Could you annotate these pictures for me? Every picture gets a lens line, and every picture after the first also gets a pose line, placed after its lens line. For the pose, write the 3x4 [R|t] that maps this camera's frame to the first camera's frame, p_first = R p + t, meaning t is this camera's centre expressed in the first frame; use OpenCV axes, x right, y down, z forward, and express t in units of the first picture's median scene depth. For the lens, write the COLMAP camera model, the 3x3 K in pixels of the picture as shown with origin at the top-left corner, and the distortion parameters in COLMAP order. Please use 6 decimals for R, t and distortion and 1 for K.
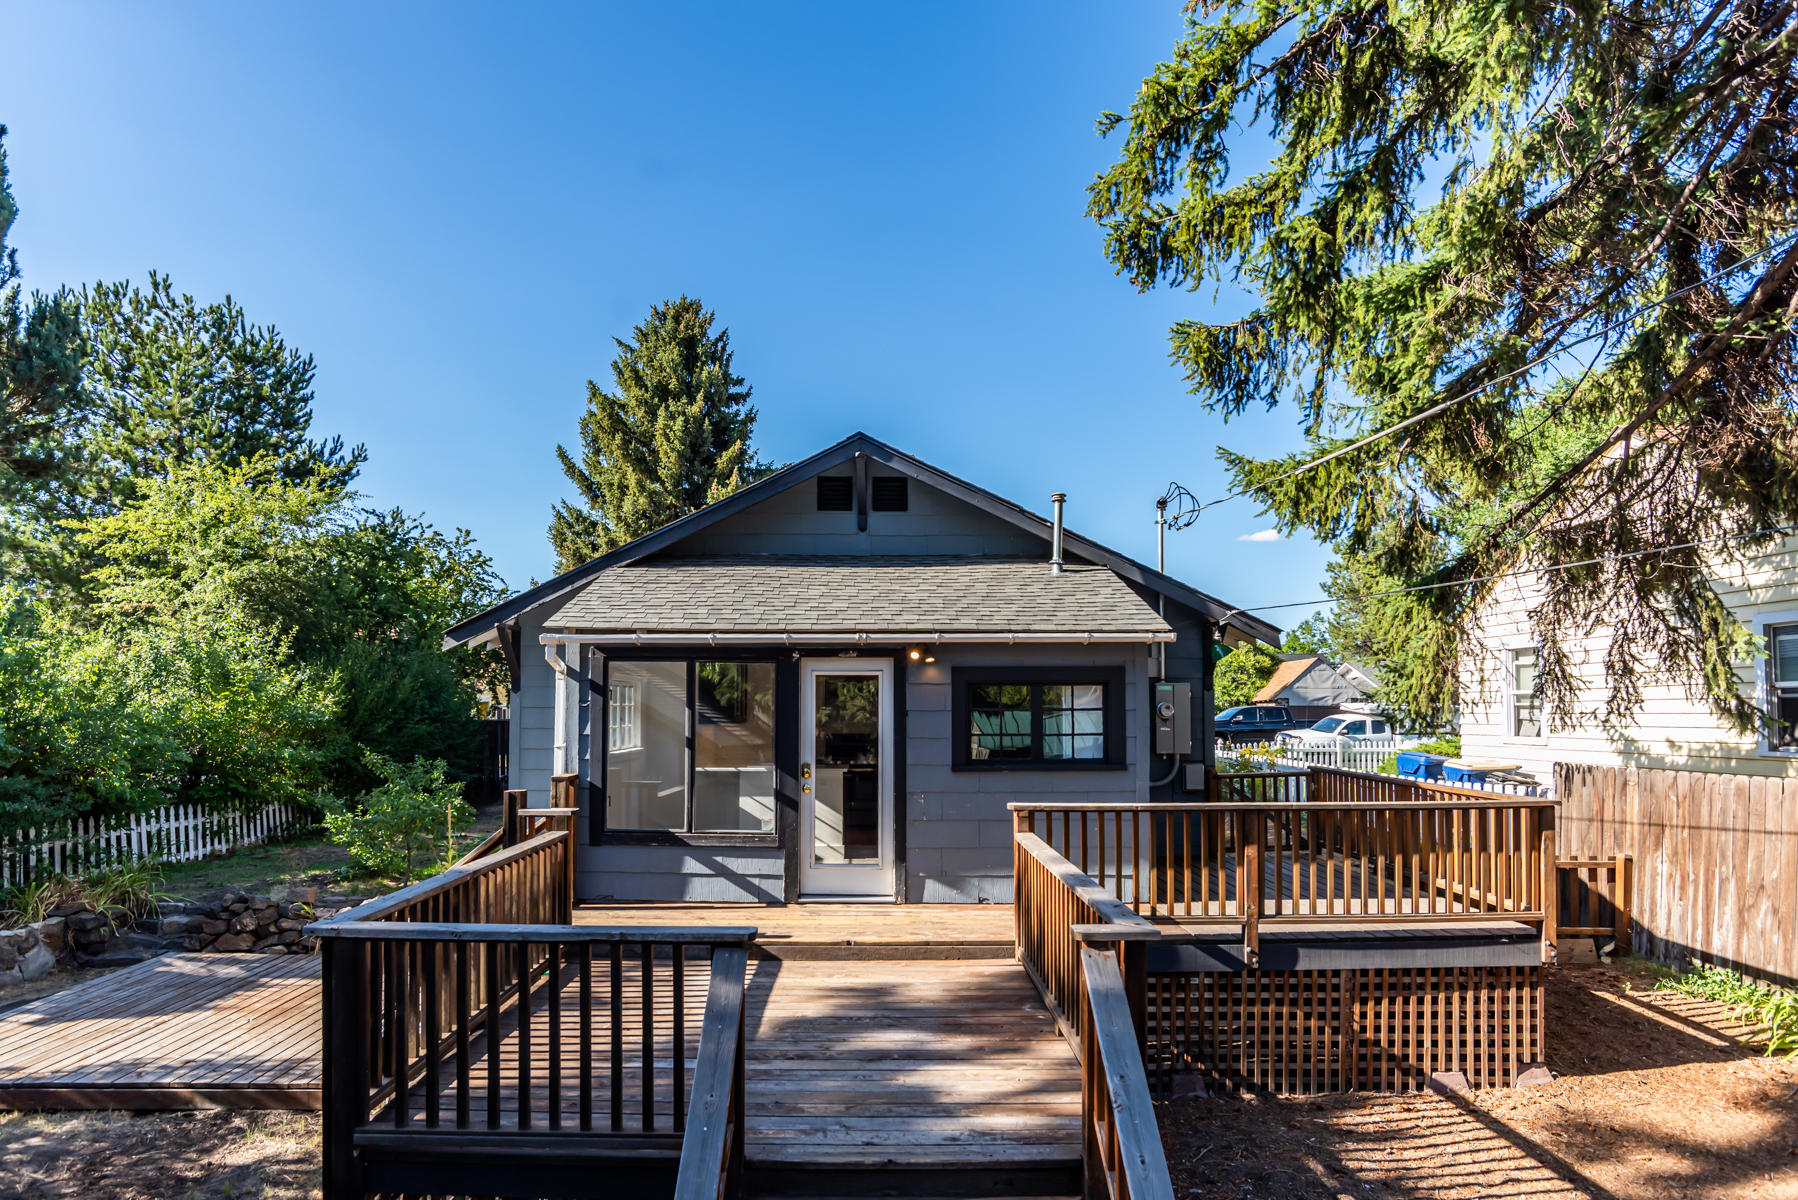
lens RADIAL K [[985.3, 0, 861.1], [0, 985.3, 668.7], [0, 0, 1]] dist [-0.061067, 0.025505]
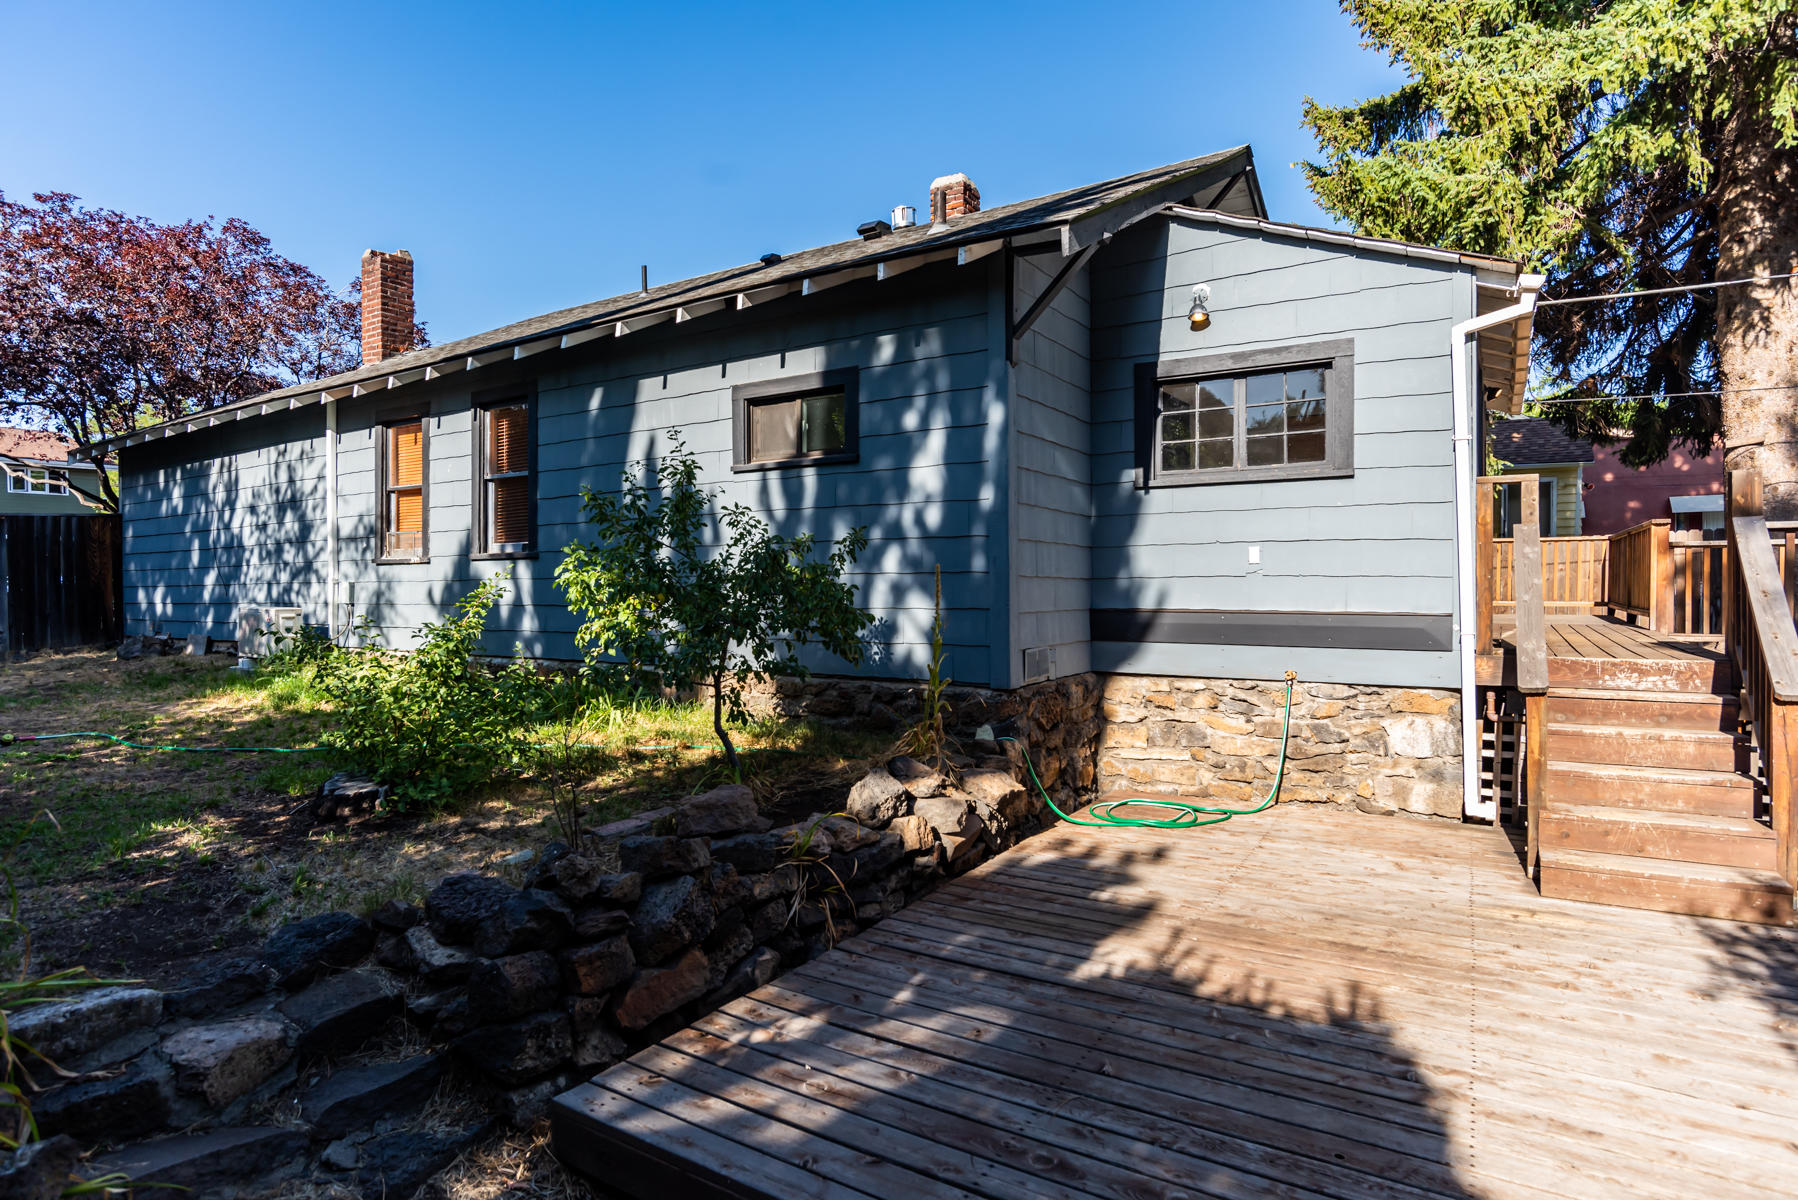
lens RADIAL K [[957.7, 0, 898.9], [0, 957.7, 581.9], [0, 0, 1]] dist [-0.031032, 0.001147]
pose [[0.533903, -0.002727, 0.845541, -0.854954], [-0.026151, 0.999463, 0.019736, 0.133659], [-0.845141, -0.032649, 0.533545, 0.732266]]
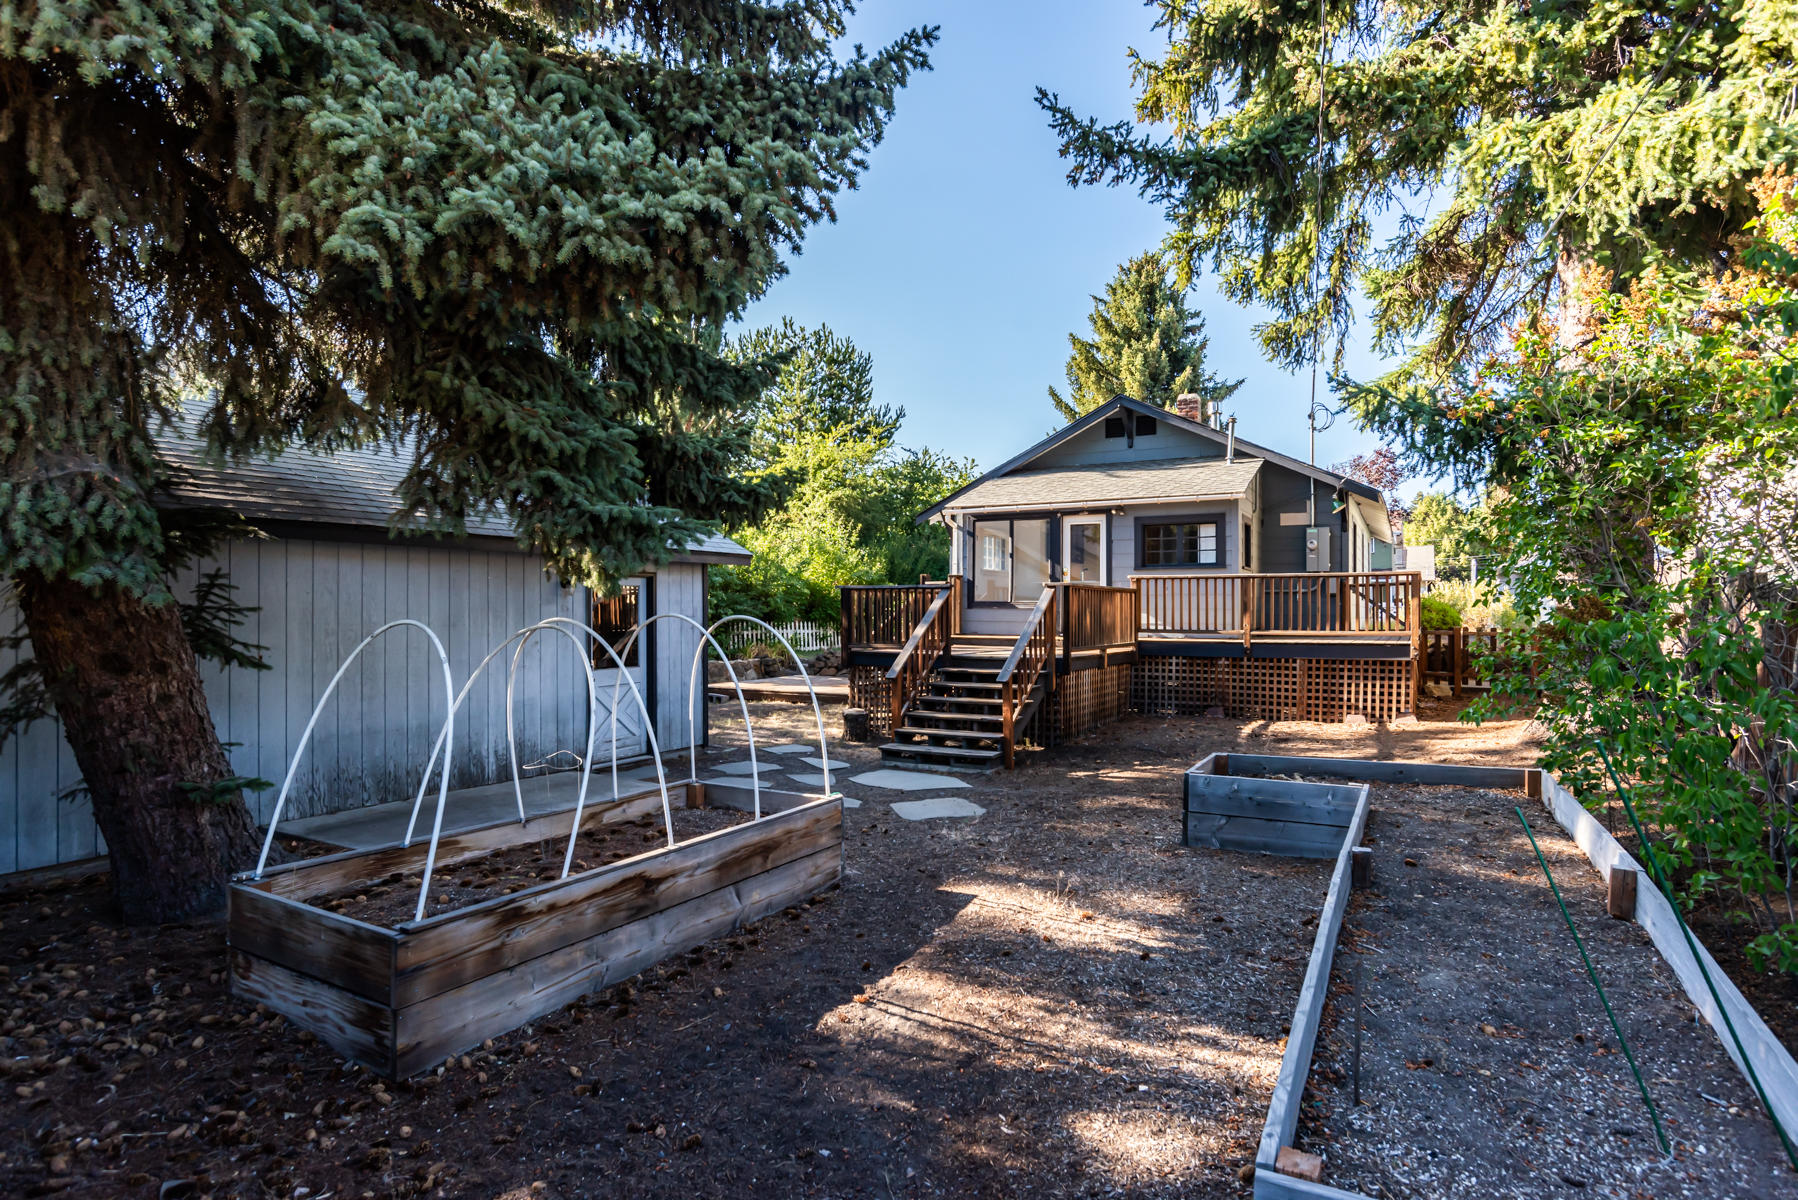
lens RADIAL K [[925.4, 0, 895.2], [0, 925.4, 605.8], [0, 0, 1]] dist [-0.061891, 0.018643]
pose [[0.869172, -0.000182, -0.494510, 0.454963], [0.016631, 0.999445, 0.028863, 0.087706], [0.494230, -0.033312, 0.868693, -0.648670]]
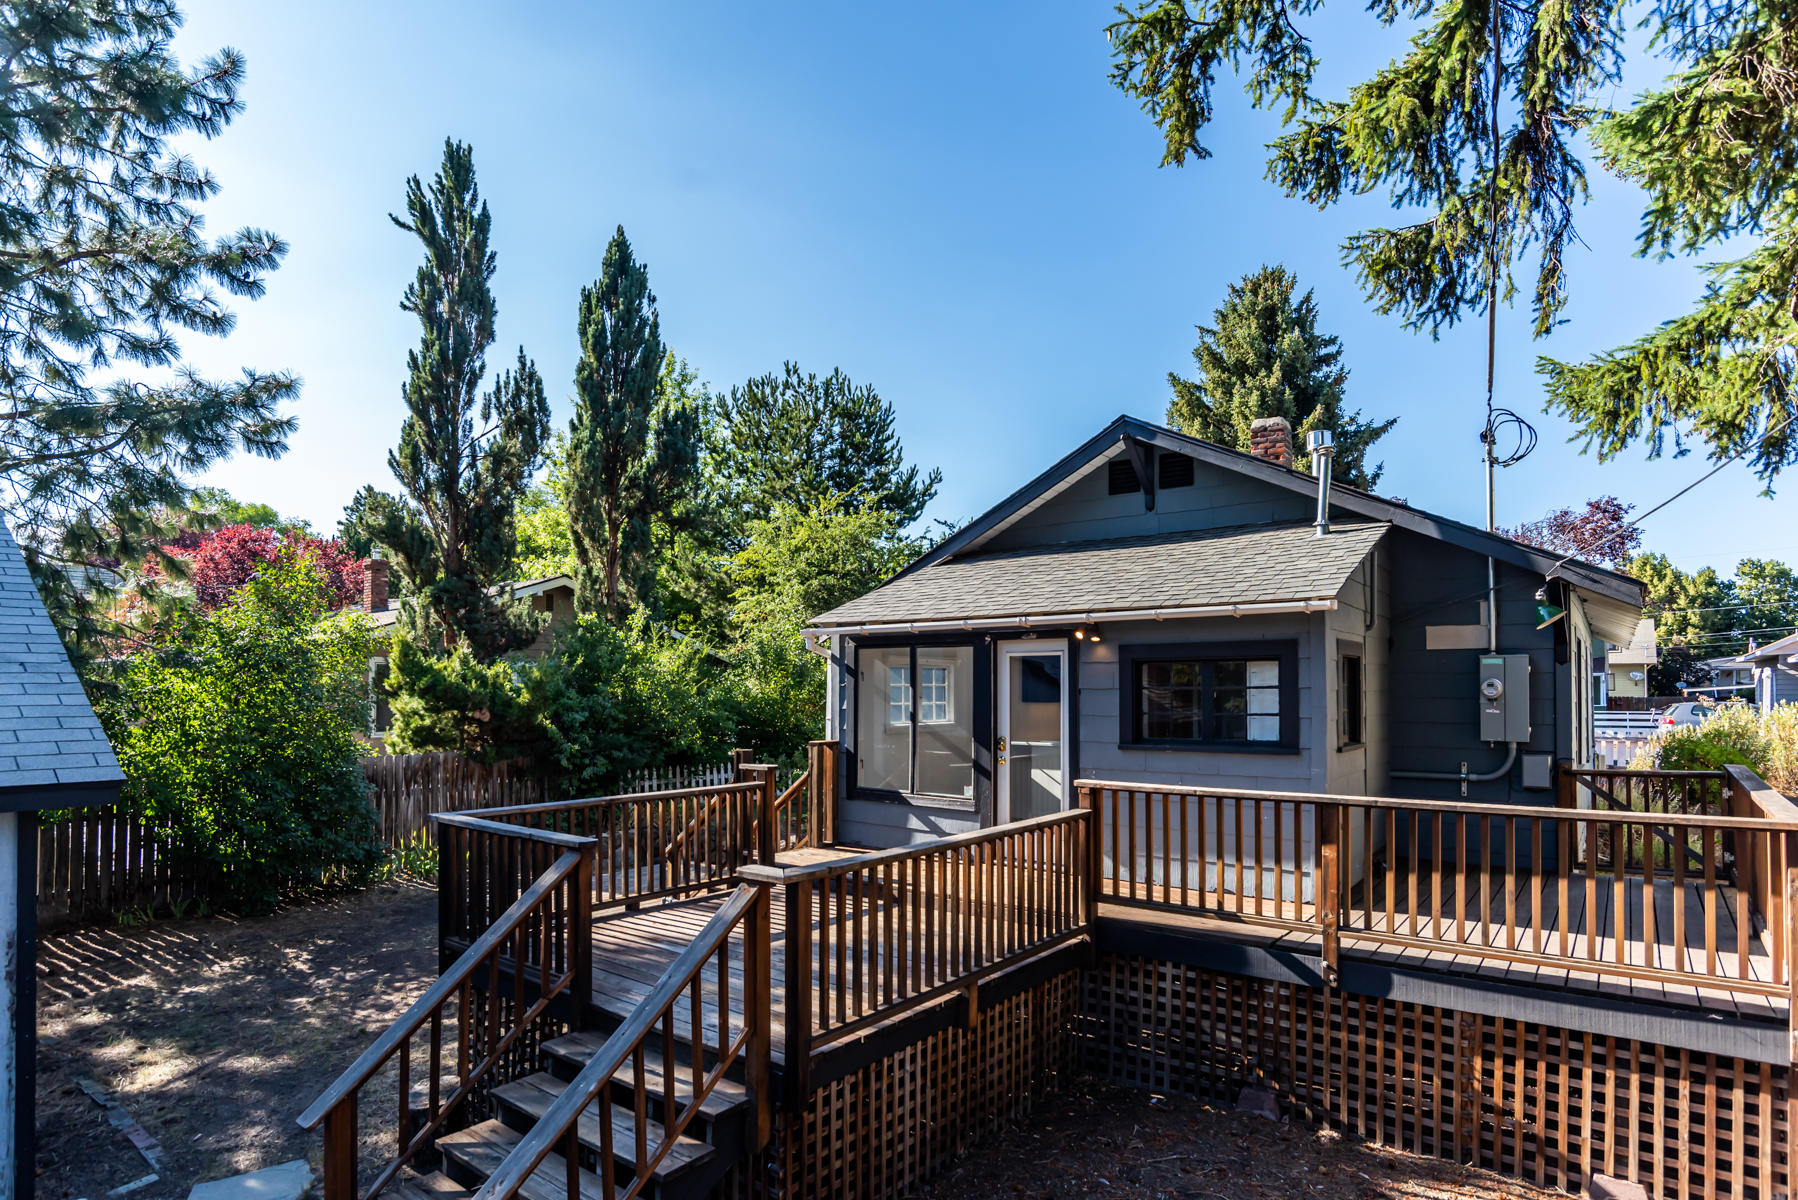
lens RADIAL K [[962.2, 0, 880.9], [0, 962.2, 659.1], [0, 0, 1]] dist [-0.065279, 0.027029]
pose [[0.785123, -0.020056, -0.619015, 0.393687], [0.025556, 0.999673, 0.000024, 0.004551], [0.618812, -0.015839, 0.785379, 0.062984]]
